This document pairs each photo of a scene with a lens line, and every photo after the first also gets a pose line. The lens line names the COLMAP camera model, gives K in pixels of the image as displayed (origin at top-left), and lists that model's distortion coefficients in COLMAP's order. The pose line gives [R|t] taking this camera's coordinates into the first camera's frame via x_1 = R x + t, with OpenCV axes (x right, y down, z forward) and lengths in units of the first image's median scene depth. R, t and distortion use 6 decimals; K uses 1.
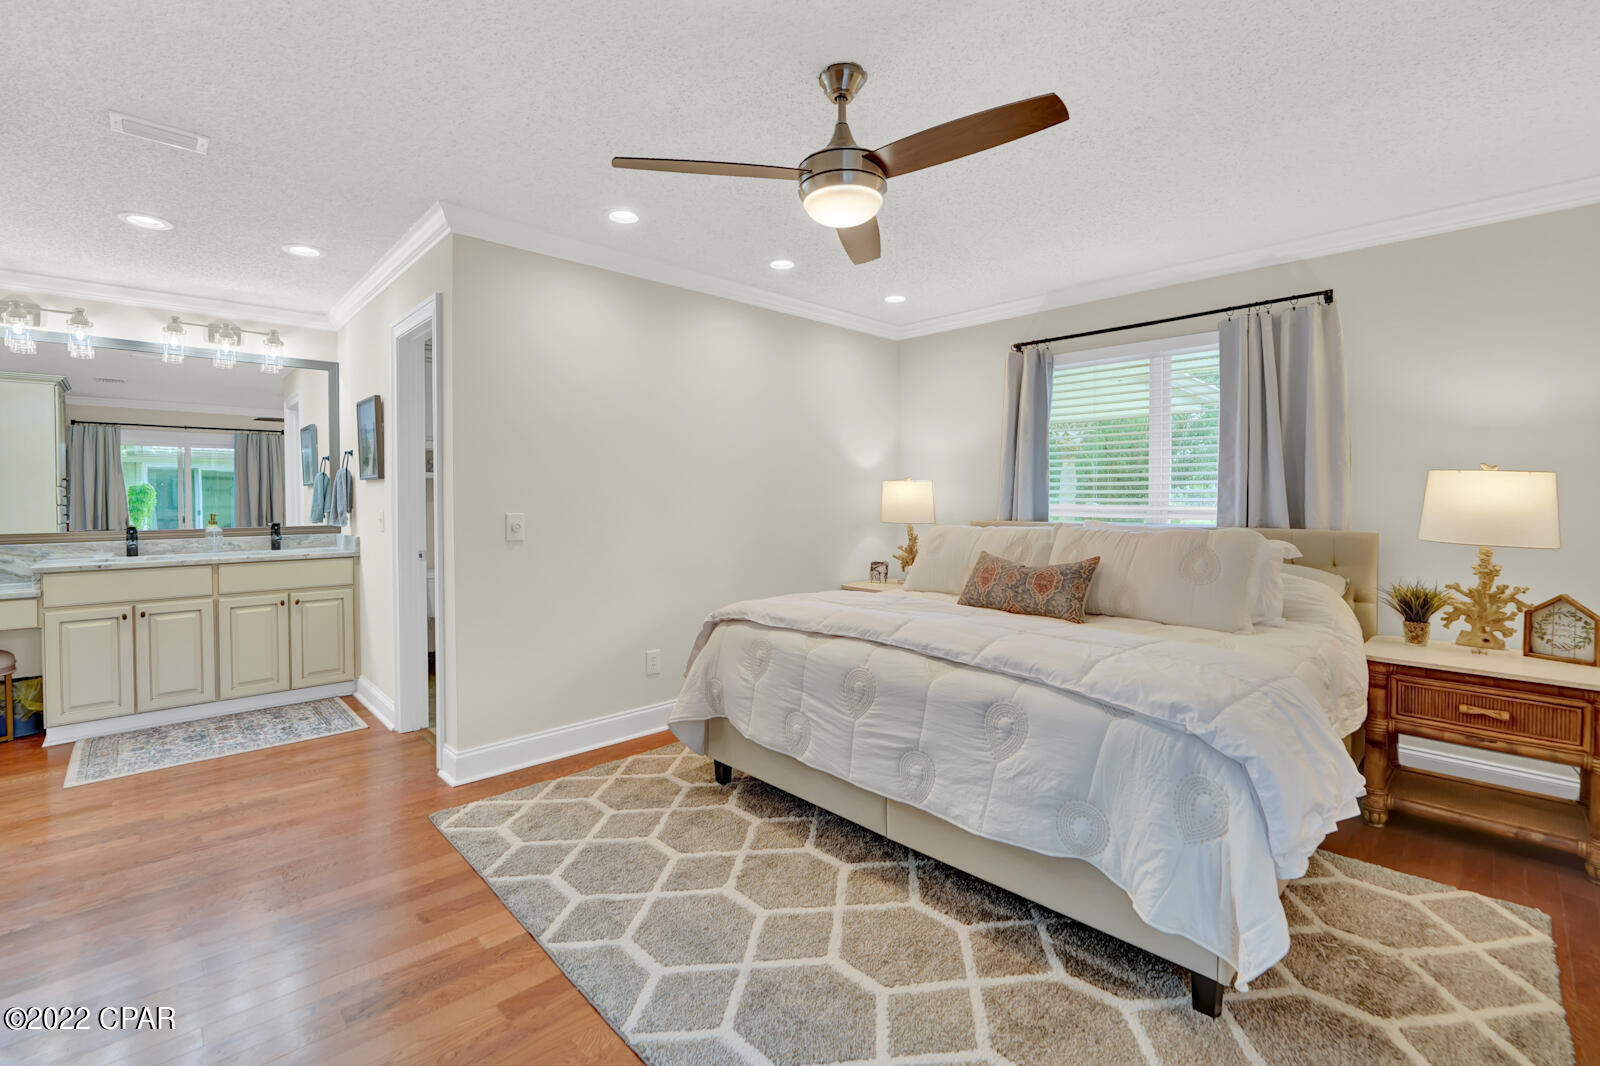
lens RADIAL K [[683.0, 0, 802.3], [0, 683.0, 517.3], [0, 0, 1]] dist [-0.016917, 0.000329]
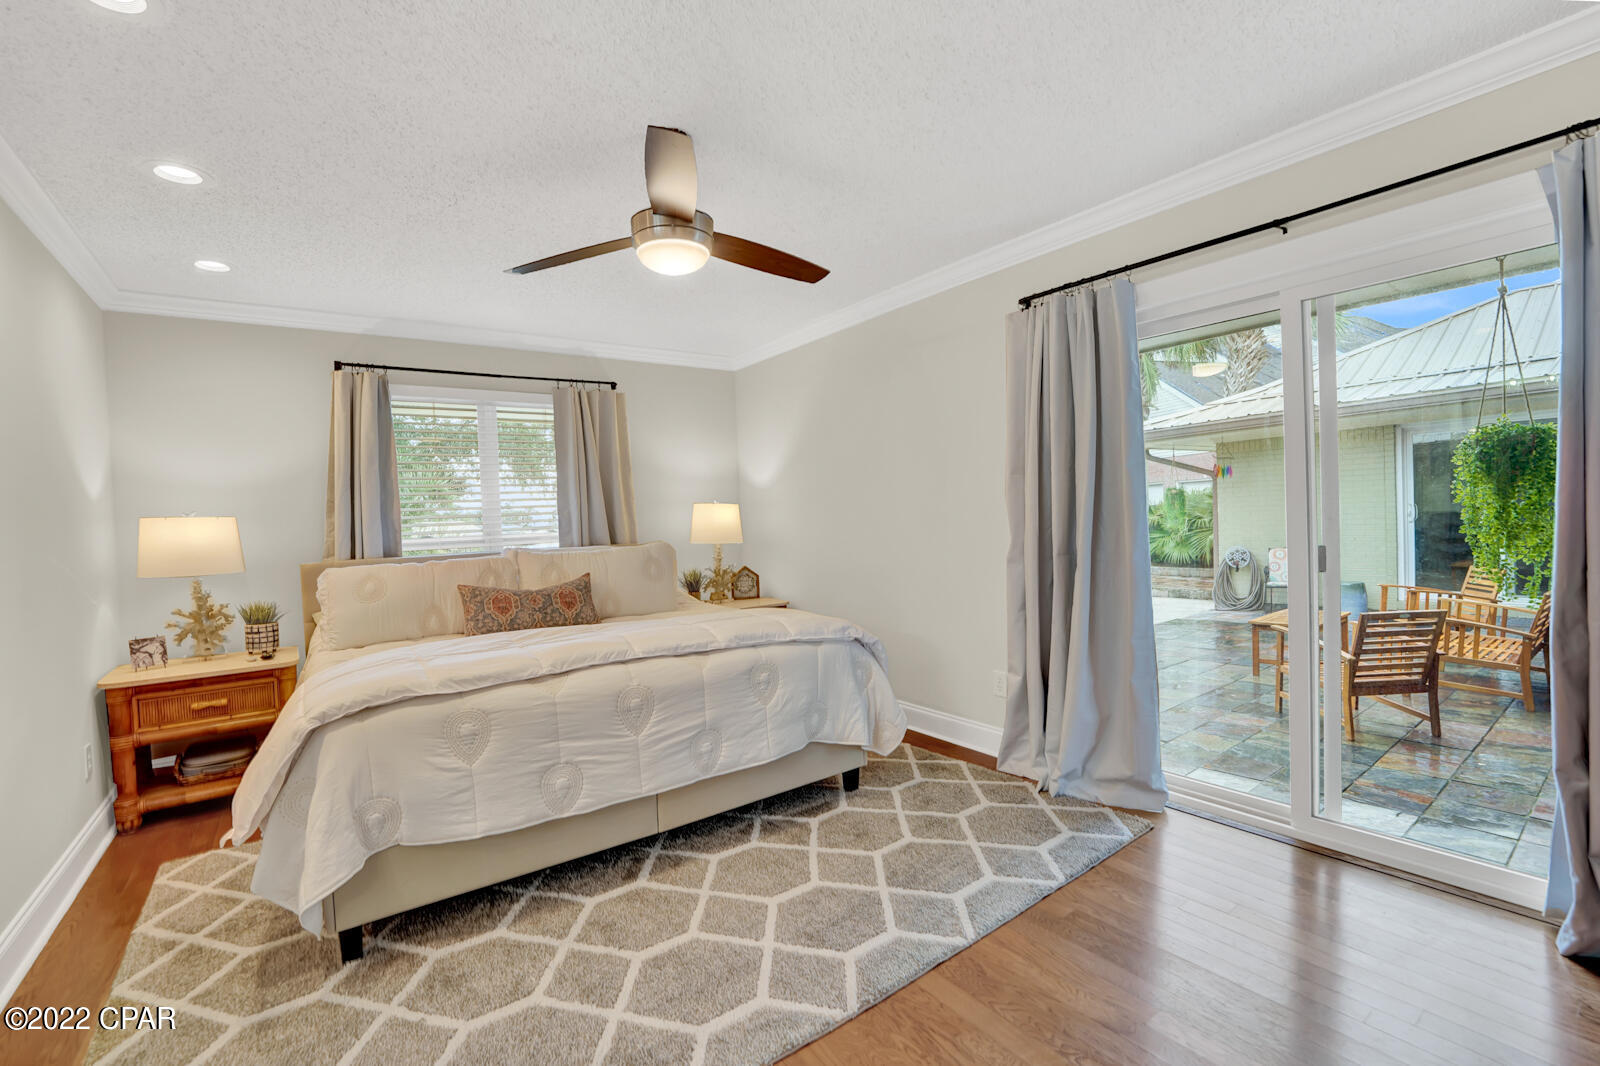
lens RADIAL K [[652.8, 0, 787.0], [0, 652.8, 533.8], [0, 0, 1]] dist [-0.023809, 0.000491]
pose [[0.184984, -0.034575, 0.982133, -0.810279], [0.069417, 0.997344, 0.022036, -0.015409], [-0.980287, 0.064101, 0.186892, 0.551356]]
